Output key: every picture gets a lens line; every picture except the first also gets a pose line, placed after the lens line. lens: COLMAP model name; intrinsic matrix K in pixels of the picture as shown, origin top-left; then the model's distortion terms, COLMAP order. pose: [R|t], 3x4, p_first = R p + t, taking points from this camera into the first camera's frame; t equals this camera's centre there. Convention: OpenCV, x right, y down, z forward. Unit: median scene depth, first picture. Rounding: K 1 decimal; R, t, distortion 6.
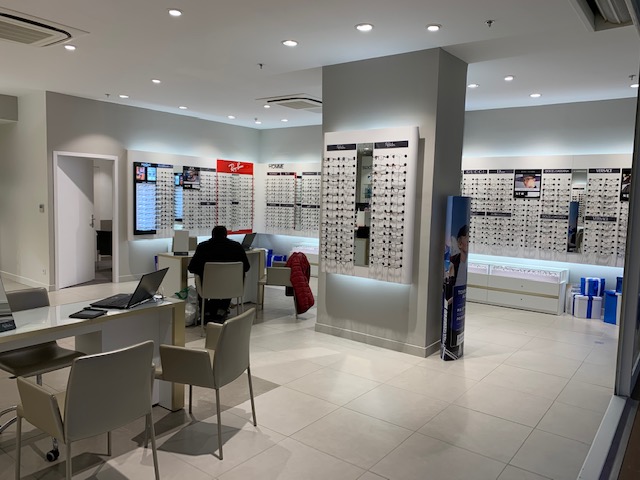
lens RADIAL K [[487.8, 0, 318.7], [0, 487.8, 236.6], [0, 0, 1]] dist [0.102341, -0.155005]
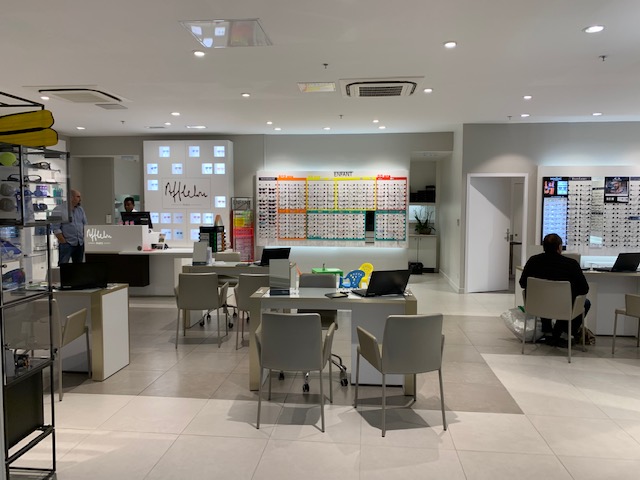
lens RADIAL K [[487.8, 0, 318.7], [0, 487.8, 236.6], [0, 0, 1]] dist [0.102341, -0.155005]
pose [[0.526438, 0.026219, -0.849809, 0.244909], [-0.058321, 0.998284, -0.005329, 0.001454], [0.848211, 0.052367, 0.527064, 0.089121]]
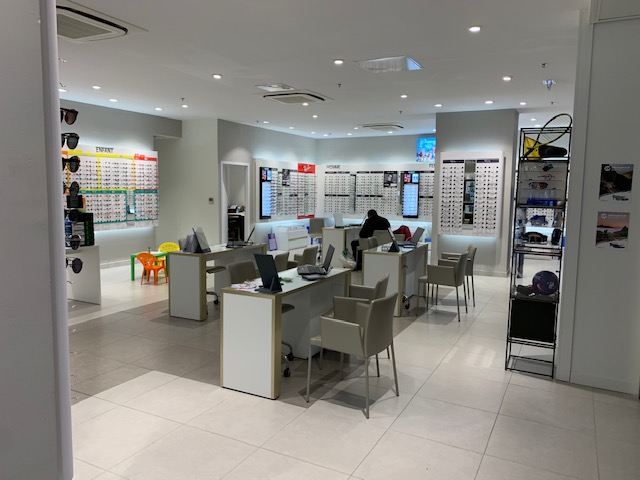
lens RADIAL K [[487.8, 0, 318.7], [0, 487.8, 236.6], [0, 0, 1]] dist [0.102341, -0.155005]
pose [[0.983836, -0.033009, 0.176006, -0.462281], [0.029167, 0.999277, 0.024368, 0.017059], [-0.176683, -0.018841, 0.984087, -0.397329]]
